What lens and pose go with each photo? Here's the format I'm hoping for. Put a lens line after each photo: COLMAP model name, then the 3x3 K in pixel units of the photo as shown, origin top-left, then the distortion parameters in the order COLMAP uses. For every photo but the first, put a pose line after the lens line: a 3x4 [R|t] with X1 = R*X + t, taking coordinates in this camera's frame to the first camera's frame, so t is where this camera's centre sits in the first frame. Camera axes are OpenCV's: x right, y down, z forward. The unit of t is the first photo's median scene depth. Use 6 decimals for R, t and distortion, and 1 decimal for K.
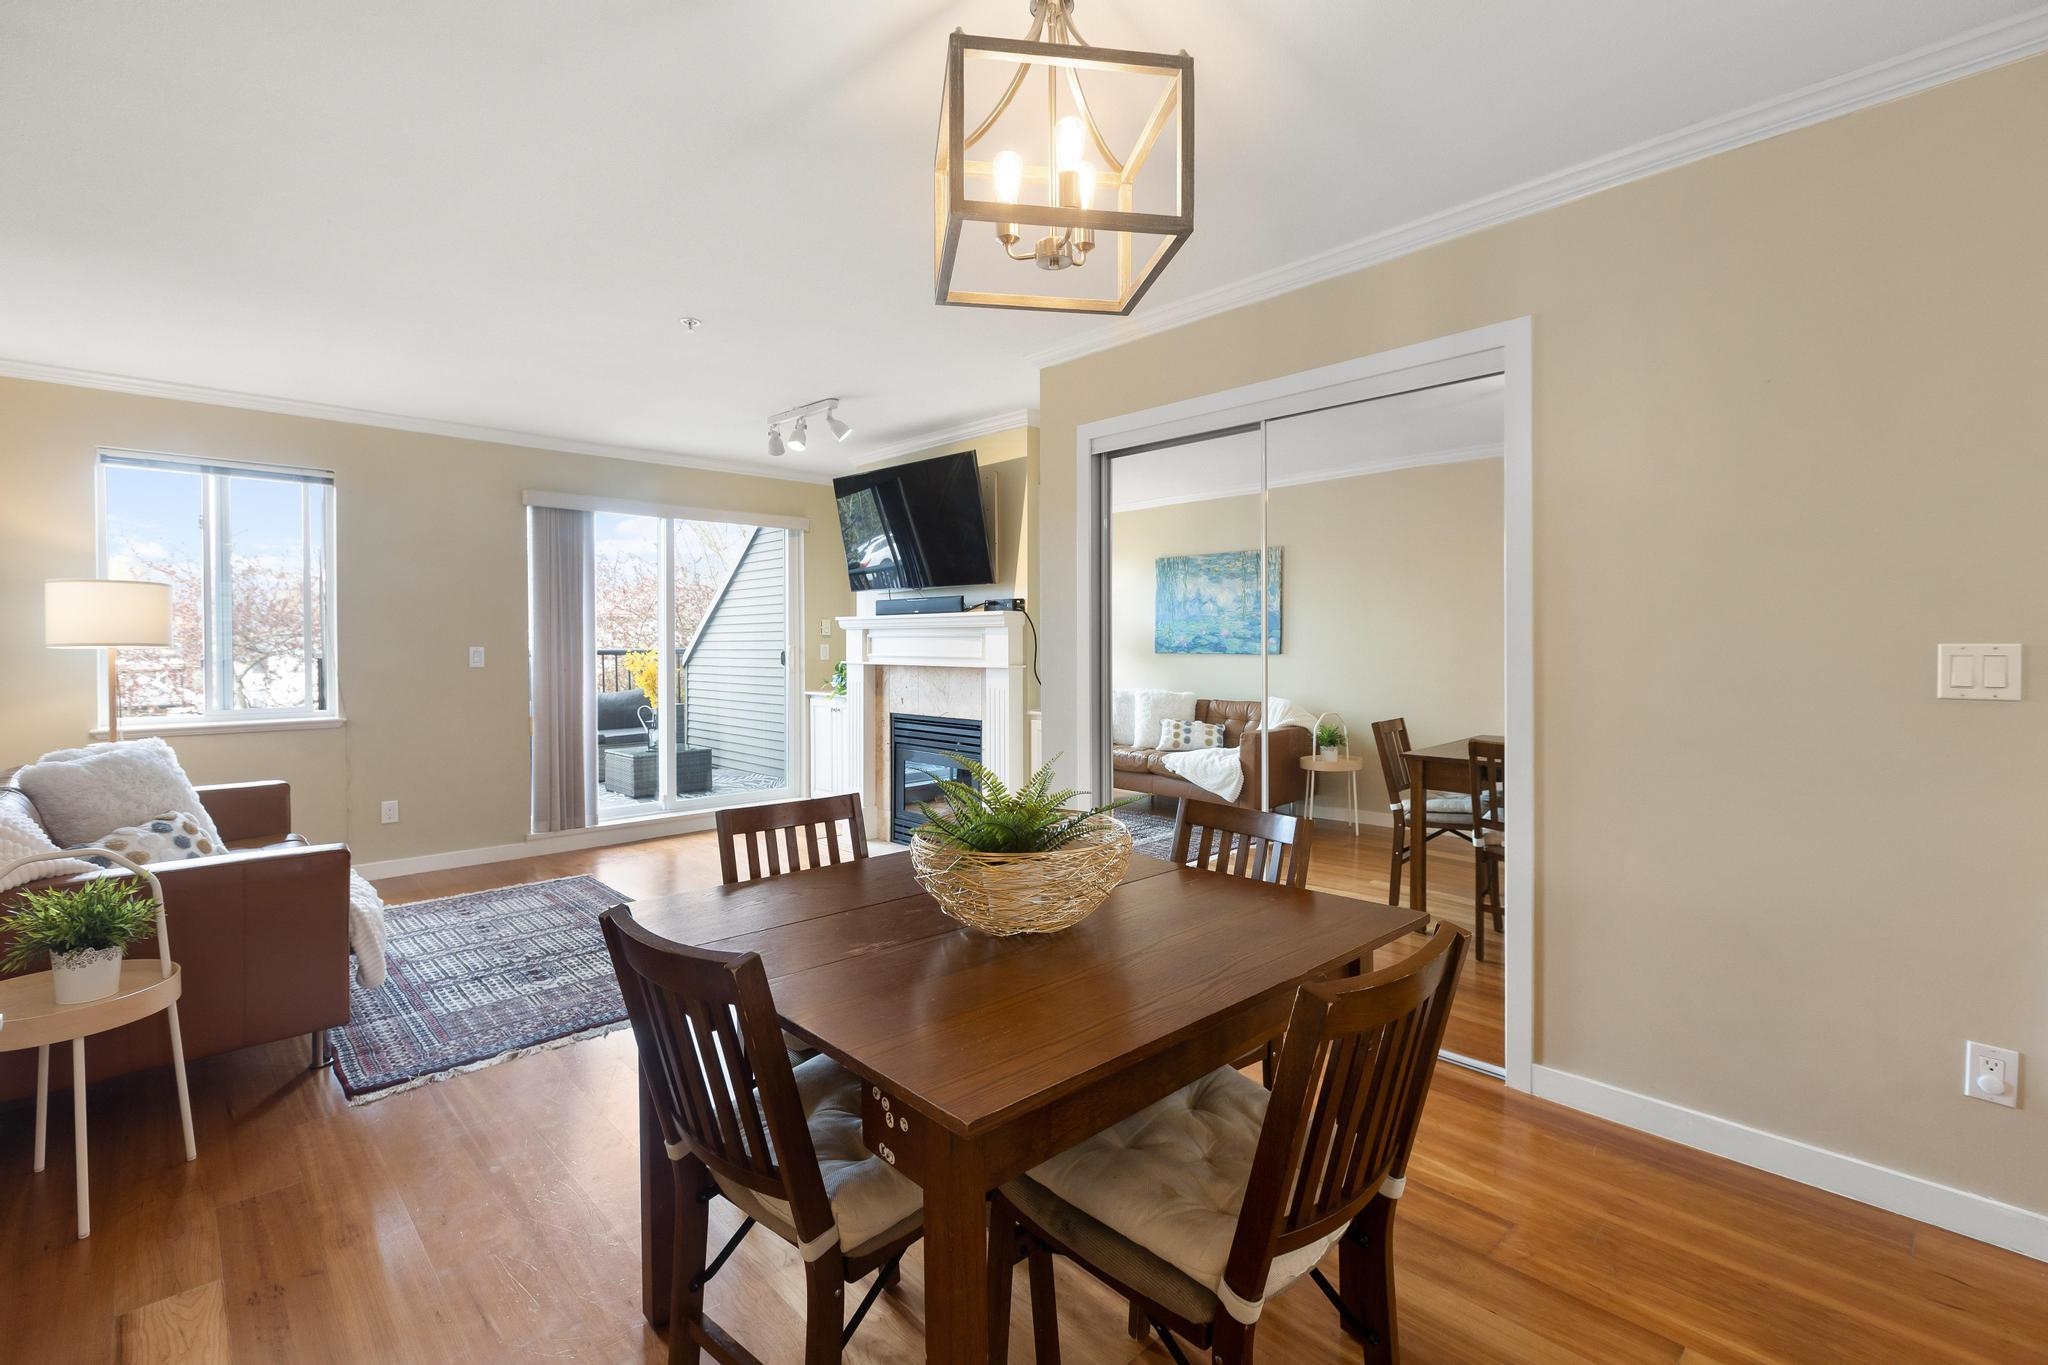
lens RADIAL K [[915.5, 0, 1026.3], [0, 915.5, 651.9], [0, 0, 1]] dist [0.000860, 0.000102]
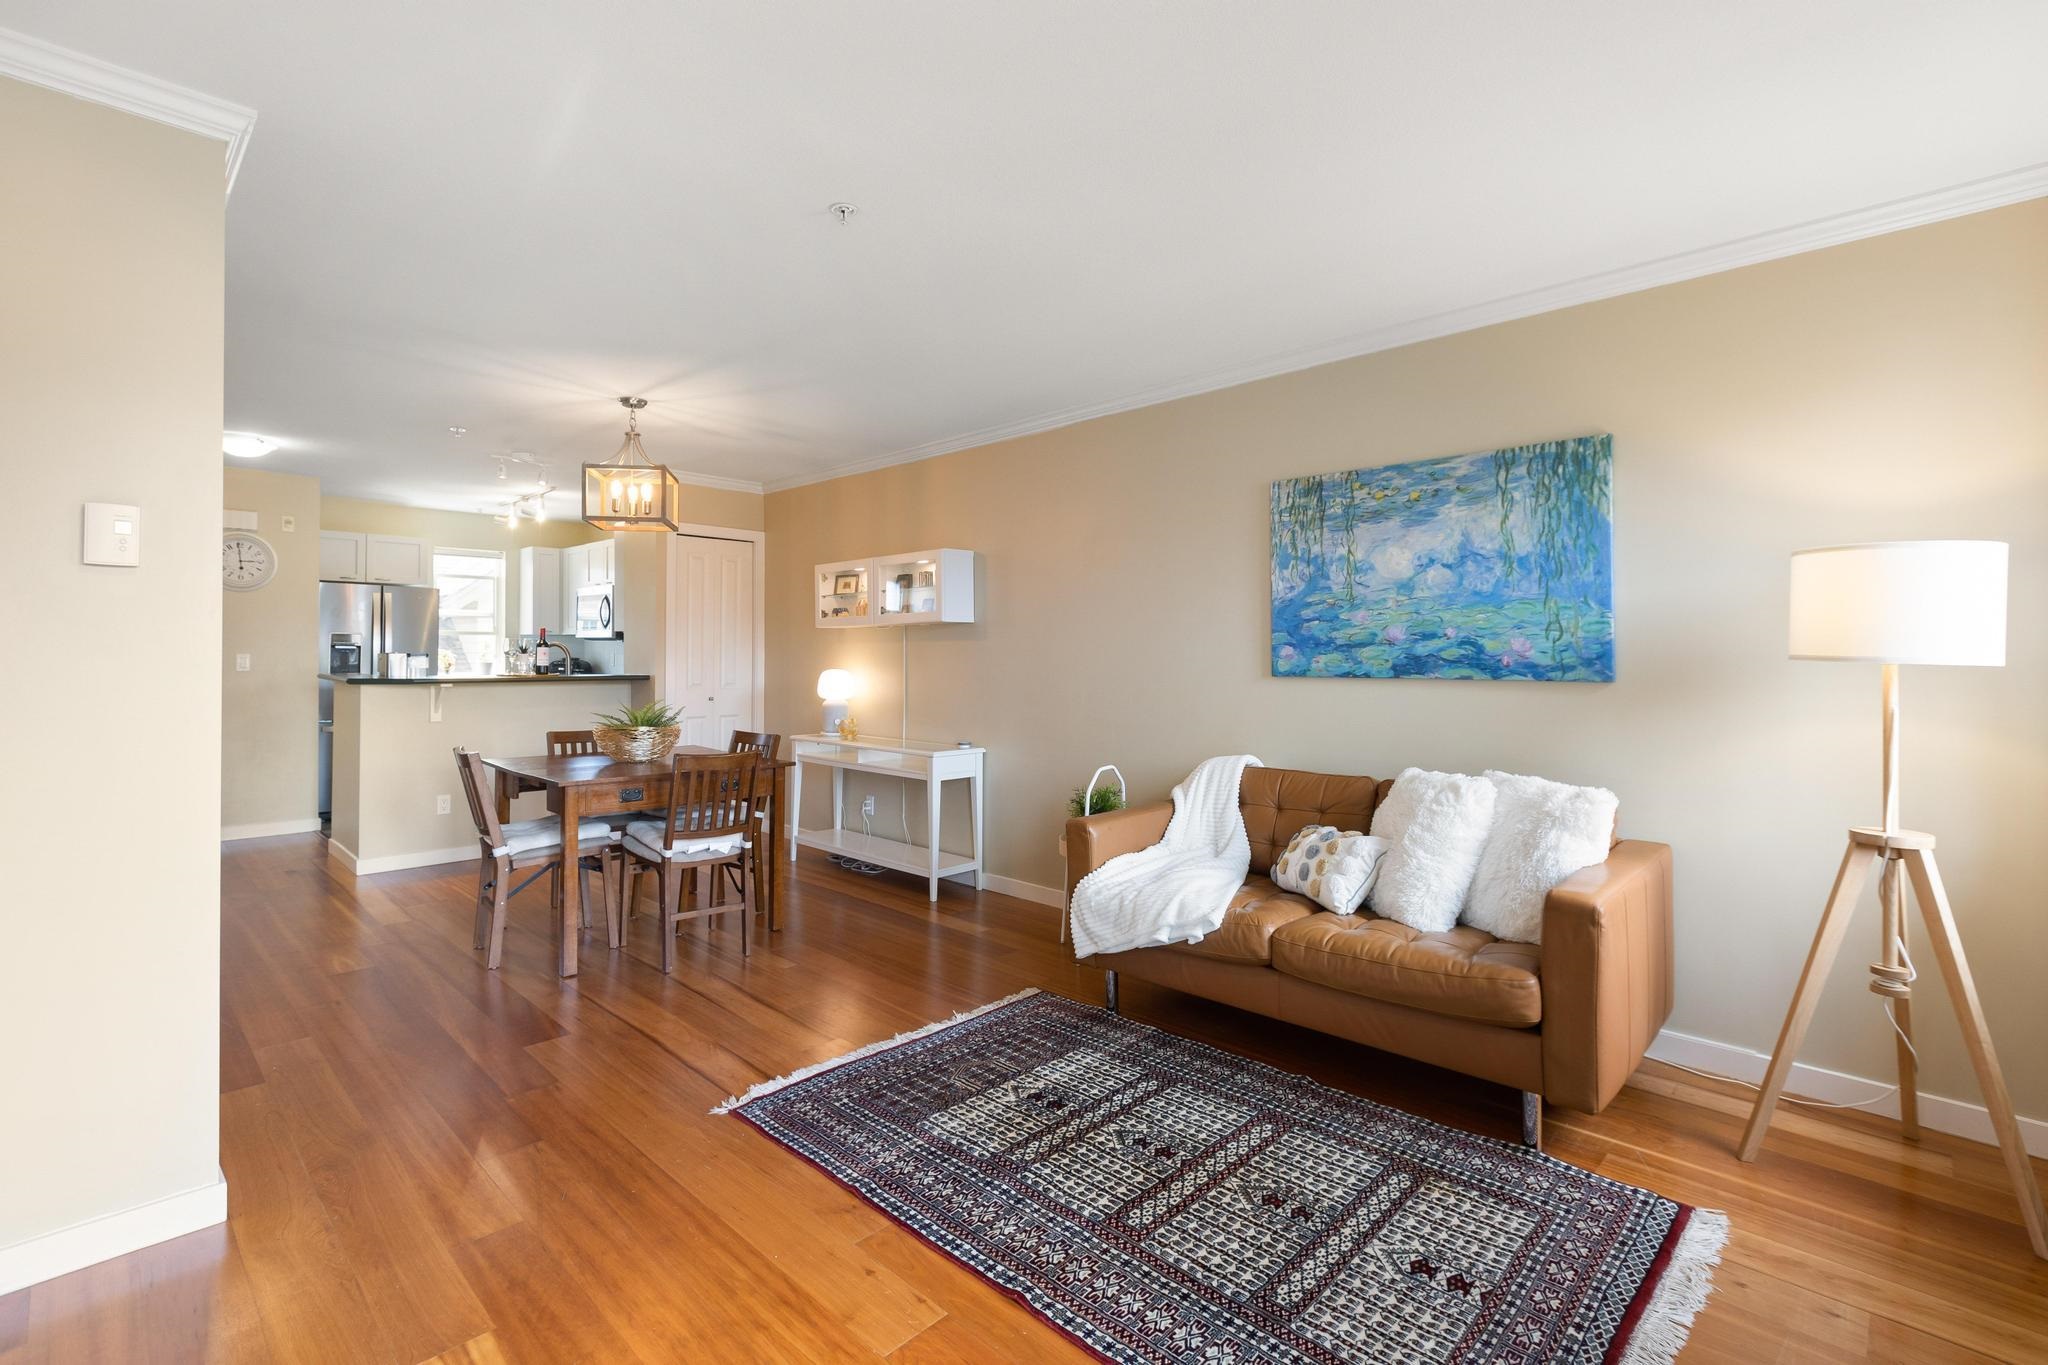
lens RADIAL K [[936.5, 0, 1016.3], [0, 936.5, 649.5], [0, 0, 1]] dist [-0.000315, -0.000157]
pose [[-0.999779, 0.001615, -0.020955, -0.347030], [0.001522, 0.999989, 0.004441, -0.014323], [0.020962, 0.004408, -0.999771, 1.241403]]
